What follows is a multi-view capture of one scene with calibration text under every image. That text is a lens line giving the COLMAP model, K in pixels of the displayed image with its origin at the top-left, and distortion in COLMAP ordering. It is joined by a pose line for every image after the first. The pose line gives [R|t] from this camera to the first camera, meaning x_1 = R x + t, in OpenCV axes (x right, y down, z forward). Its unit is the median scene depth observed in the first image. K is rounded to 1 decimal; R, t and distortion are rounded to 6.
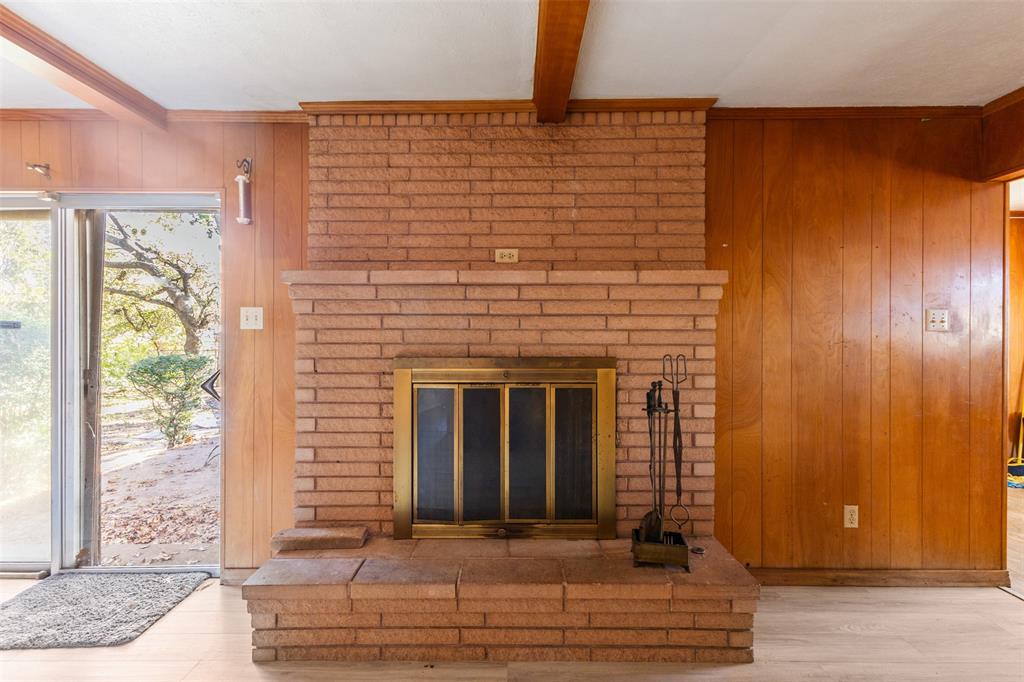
lens RADIAL K [[445.8, 0, 512.9], [0, 445.8, 335.7], [0, 0, 1]] dist [0.008231, -0.000025]
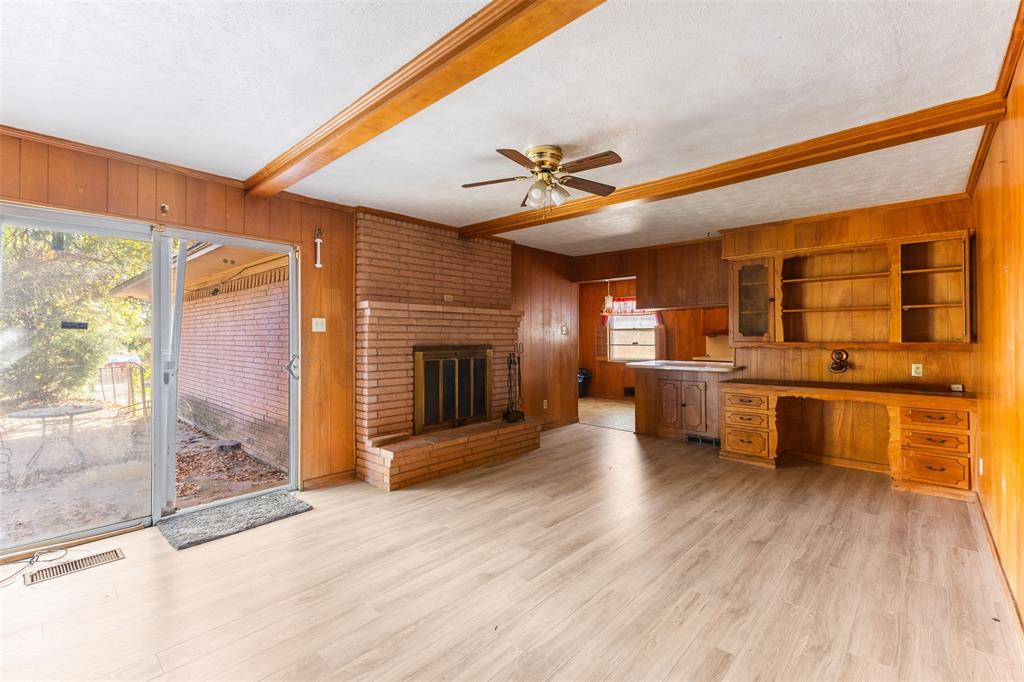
lens RADIAL K [[445.8, 0, 506.6], [0, 445.8, 333.7], [0, 0, 1]] dist [0.008231, -0.000025]
pose [[0.679894, 0.004669, 0.733295, -1.383736], [-0.002675, 0.999989, -0.003887, -0.002690], [-0.733305, 0.000681, 0.679899, -0.647508]]
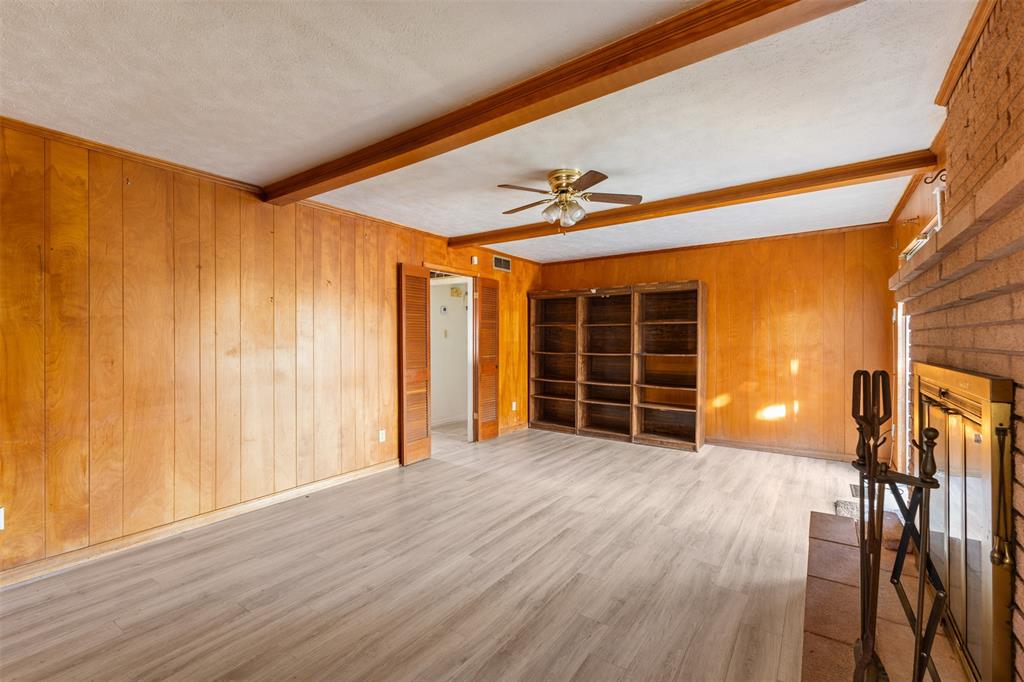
lens RADIAL K [[445.8, 0, 514.3], [0, 445.8, 341.1], [0, 0, 1]] dist [0.008231, -0.000025]
pose [[-0.566058, 0.003527, -0.824358, 0.860358], [0.006032, 0.999982, 0.000137, 0.002960], [0.824344, -0.004895, -0.566069, 0.792074]]
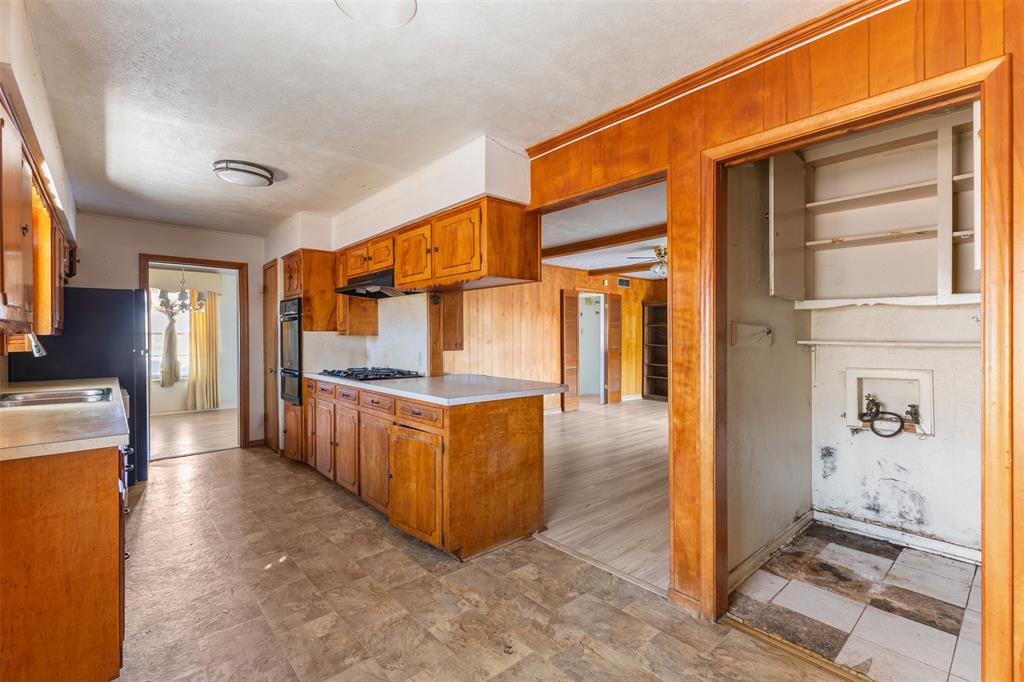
lens RADIAL K [[445.8, 0, 519.2], [0, 445.8, 337.8], [0, 0, 1]] dist [0.008231, -0.000025]
pose [[-0.745568, 0.004204, -0.666417, 1.939911], [0.003273, 0.999991, 0.002647, -0.000664], [0.666422, -0.000208, -0.745575, 1.488516]]
